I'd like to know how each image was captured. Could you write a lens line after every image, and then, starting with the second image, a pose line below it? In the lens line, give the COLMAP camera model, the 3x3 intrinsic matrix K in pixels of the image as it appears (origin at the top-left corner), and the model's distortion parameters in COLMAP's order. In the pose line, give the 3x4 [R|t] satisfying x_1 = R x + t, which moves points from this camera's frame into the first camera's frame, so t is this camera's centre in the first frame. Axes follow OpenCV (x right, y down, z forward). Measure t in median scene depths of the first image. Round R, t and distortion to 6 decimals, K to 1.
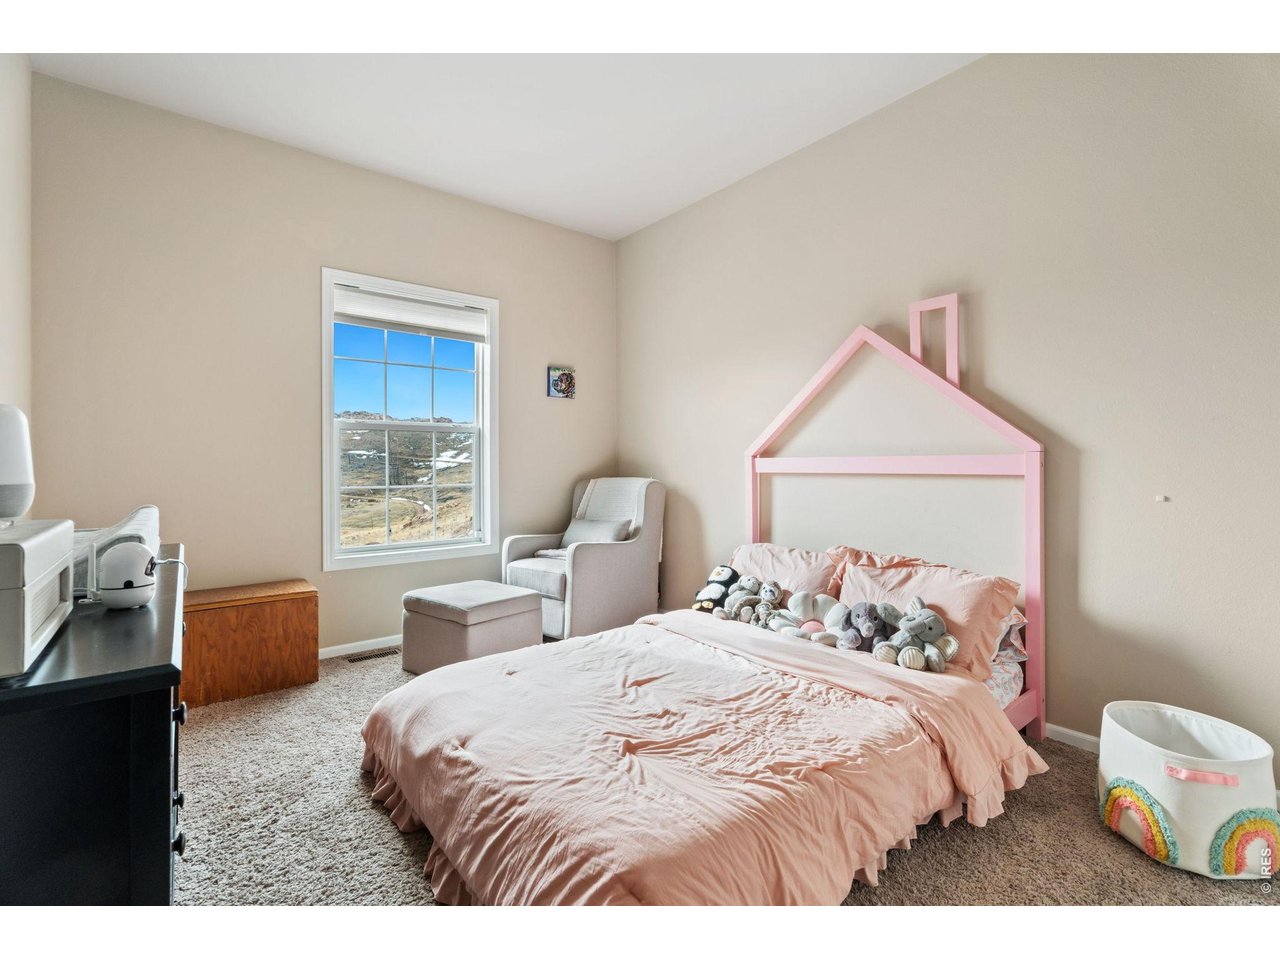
lens RADIAL K [[576.1, 0, 644.0], [0, 576.1, 482.4], [0, 0, 1]] dist [0.000143, 0.000038]
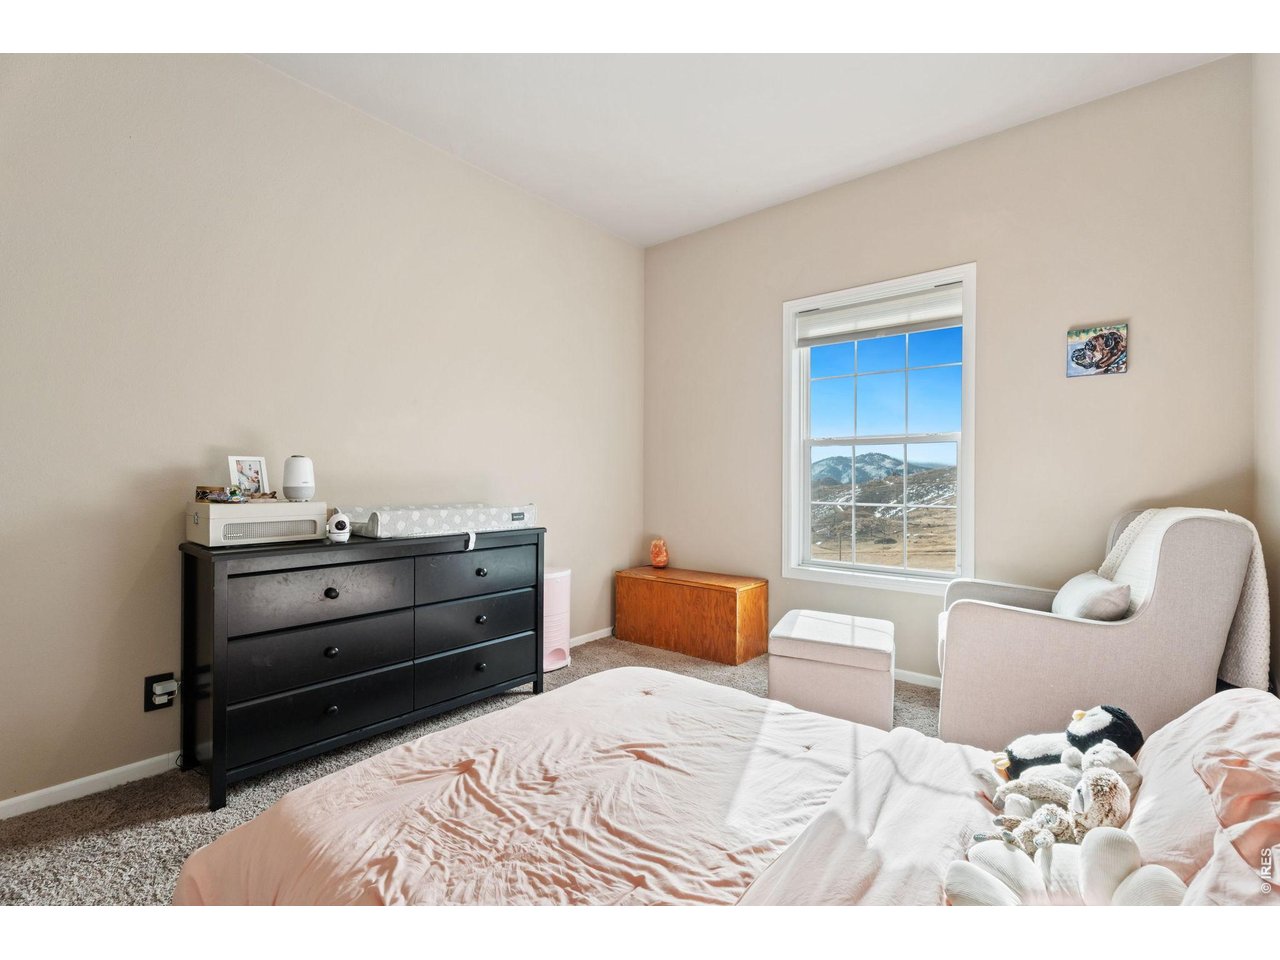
lens RADIAL K [[576.1, 0, 644.0], [0, 576.1, 482.4], [0, 0, 1]] dist [0.000143, 0.000038]
pose [[0.205661, 0.009320, -0.978579, 0.670161], [-0.036042, 0.999348, 0.001943, -0.026256], [0.977959, 0.034870, 0.205863, 0.722991]]
